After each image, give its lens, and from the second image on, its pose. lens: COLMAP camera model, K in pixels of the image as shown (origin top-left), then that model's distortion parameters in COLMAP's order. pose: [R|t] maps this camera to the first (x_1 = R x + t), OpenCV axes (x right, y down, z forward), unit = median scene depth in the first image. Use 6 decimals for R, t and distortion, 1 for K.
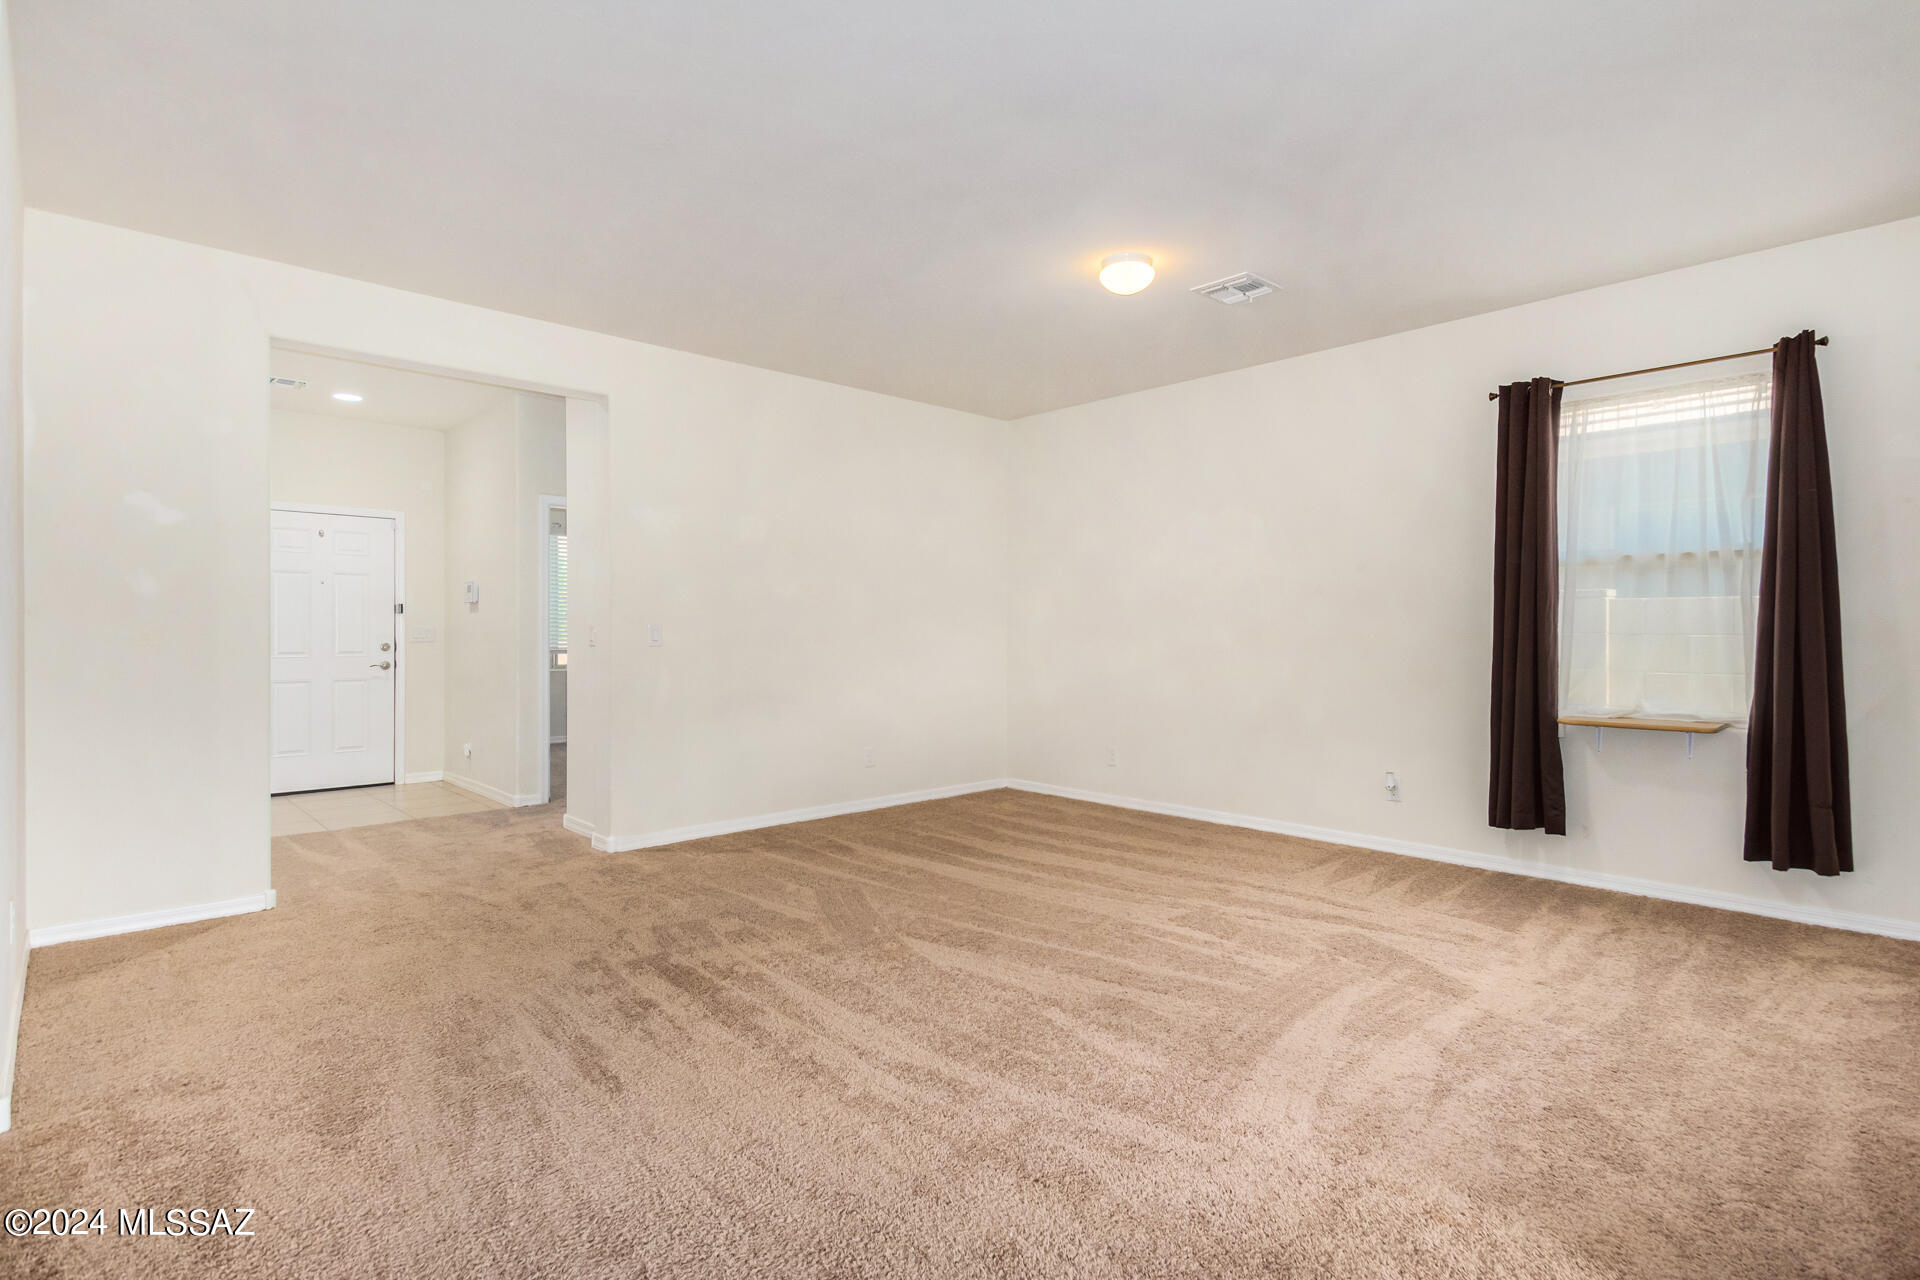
lens RADIAL K [[889.0, 0, 959.7], [0, 889.0, 633.1], [0, 0, 1]] dist [0.000245, -0.000041]
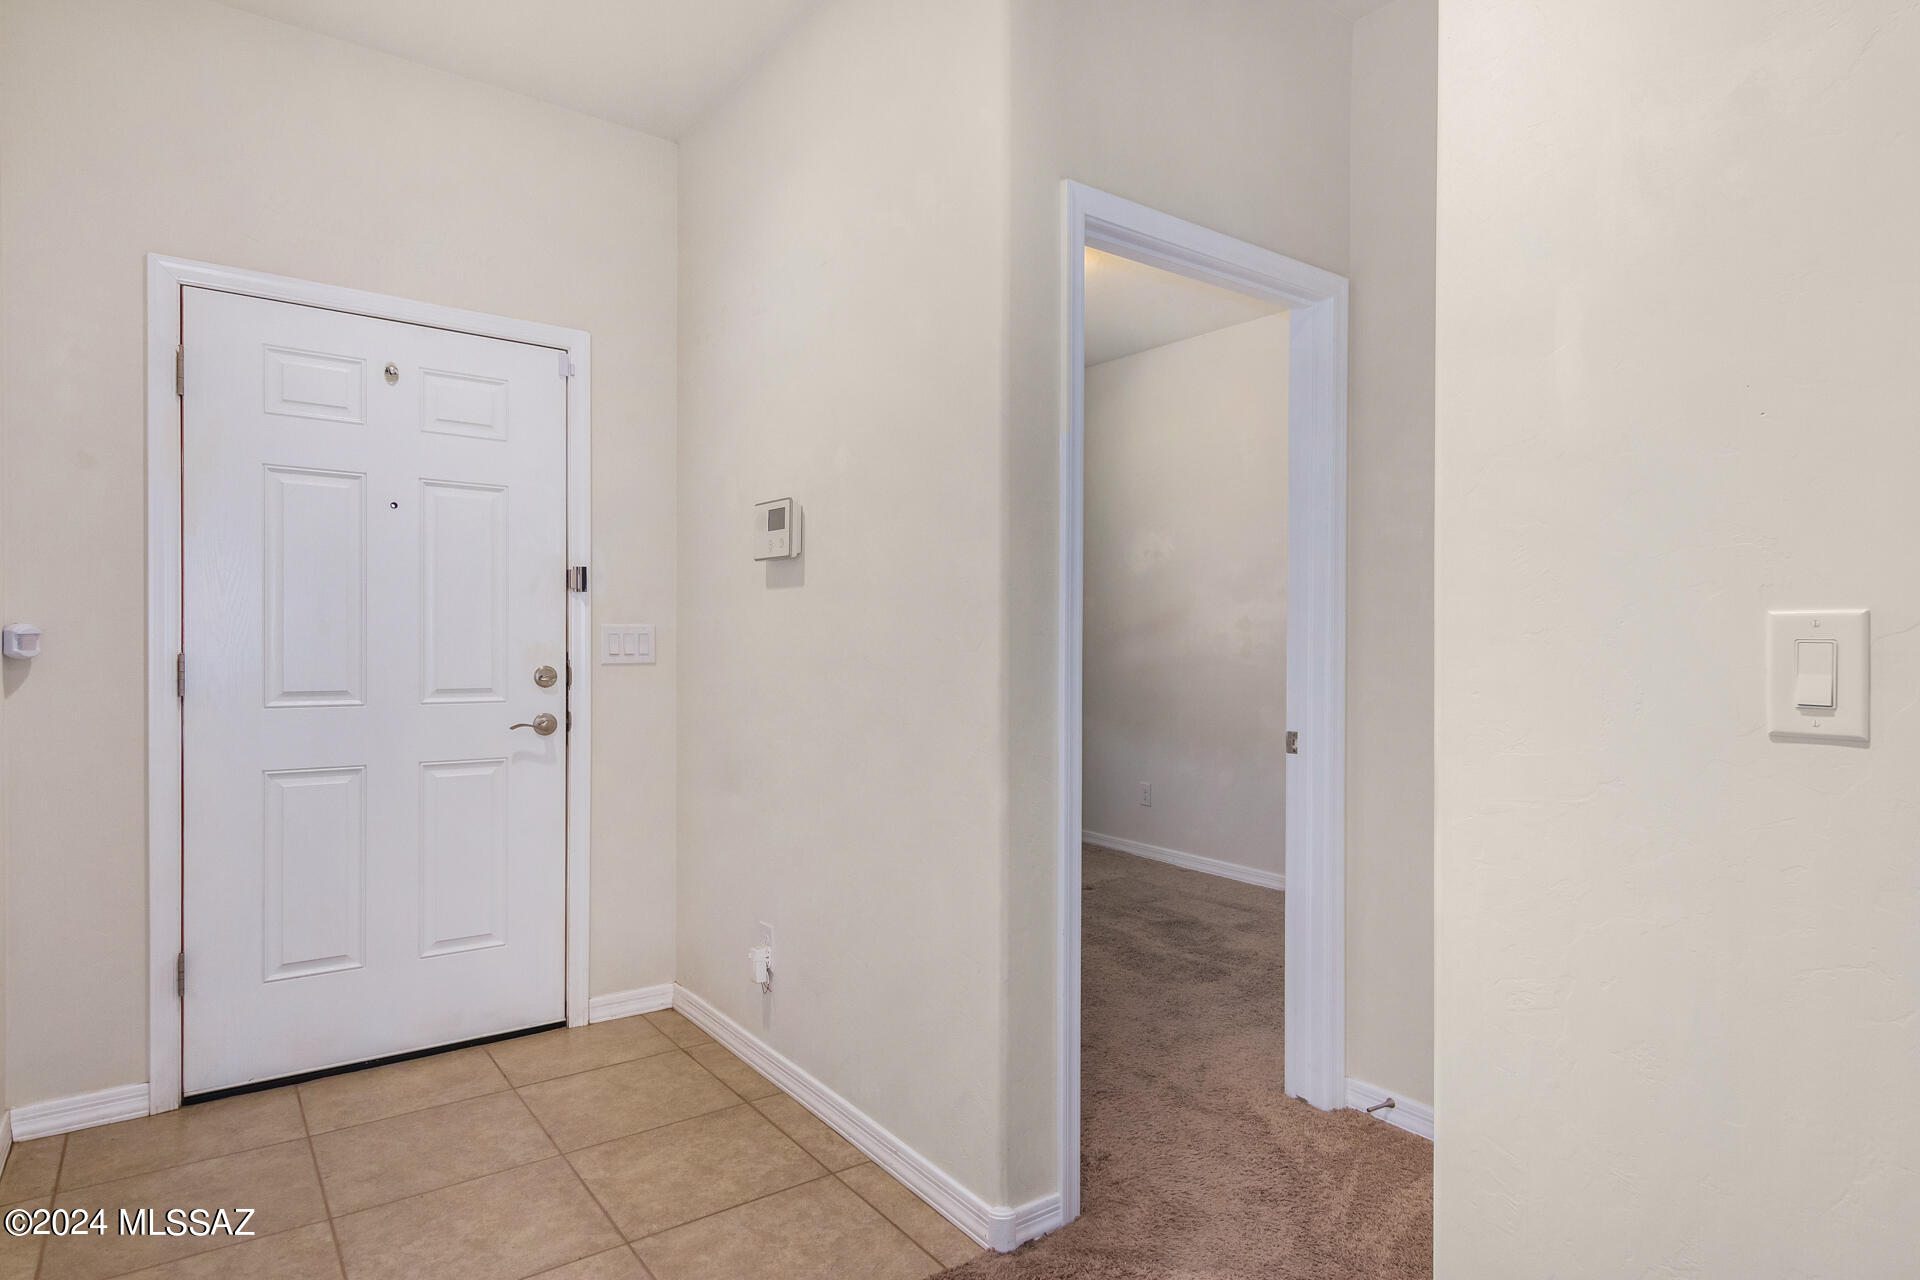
lens RADIAL K [[1059.1, 0, 961.1], [0, 1059.1, 638.3], [0, 0, 1]] dist [0.011507, -0.001500]
pose [[0.988605, 0.004507, -0.150466, -0.392882], [-0.003609, 0.999974, 0.006242, -0.005066], [0.150491, -0.005628, 0.988595, 0.563064]]
